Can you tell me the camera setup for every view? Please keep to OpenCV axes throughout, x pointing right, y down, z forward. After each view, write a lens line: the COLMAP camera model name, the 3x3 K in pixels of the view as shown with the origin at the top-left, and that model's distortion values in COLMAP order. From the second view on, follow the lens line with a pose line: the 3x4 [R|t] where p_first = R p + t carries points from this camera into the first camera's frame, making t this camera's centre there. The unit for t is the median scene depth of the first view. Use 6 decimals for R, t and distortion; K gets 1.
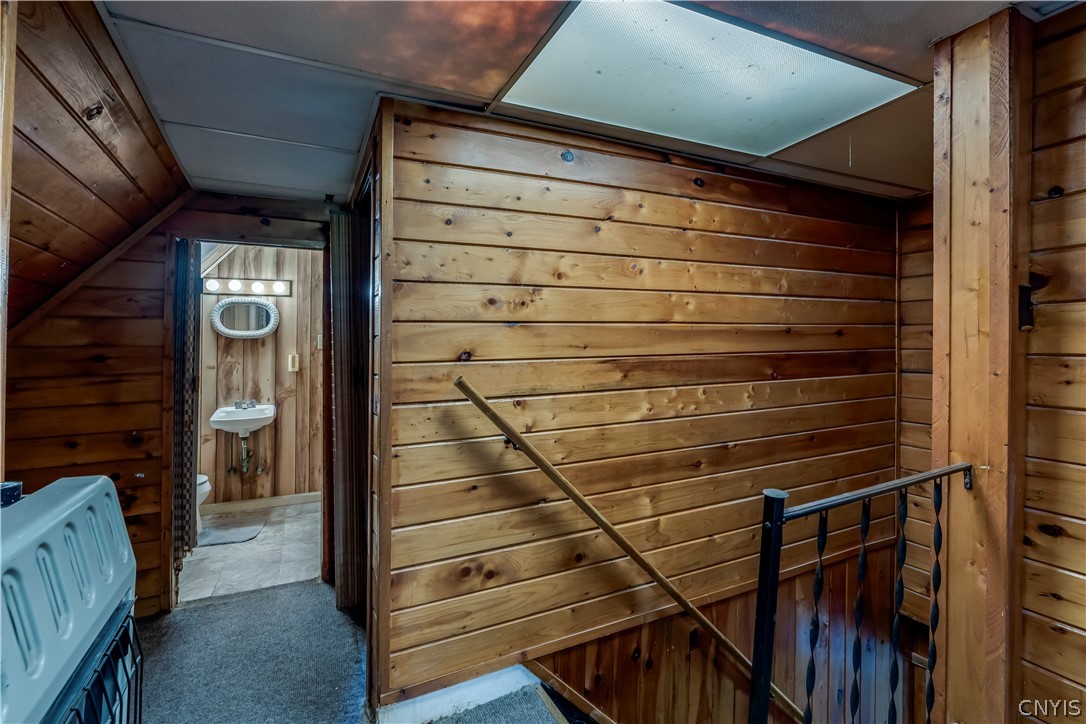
lens RADIAL K [[487.6, 0, 543.8], [0, 487.6, 346.8], [0, 0, 1]] dist [-0.003076, 0.000397]
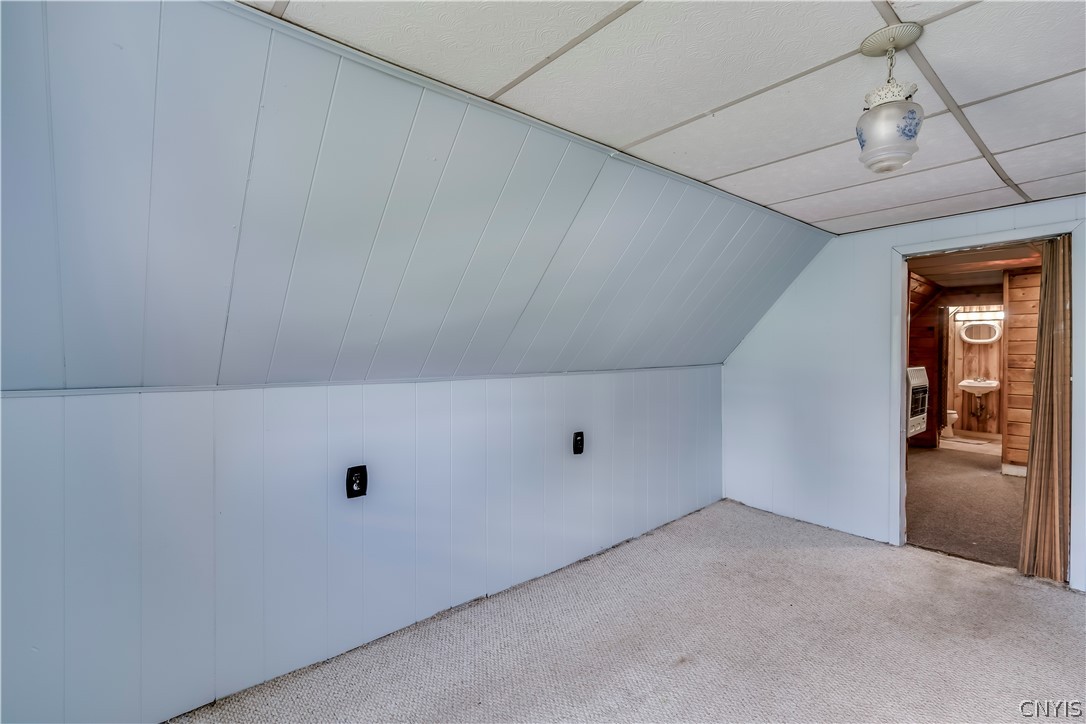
lens RADIAL K [[487.6, 0, 543.8], [0, 487.6, 346.8], [0, 0, 1]] dist [-0.003076, 0.000397]
pose [[0.221773, 0.003714, -0.975091, 0.830196], [-0.000421, 0.999993, 0.003713, -0.012374], [0.975098, -0.000413, 0.221773, -1.036172]]
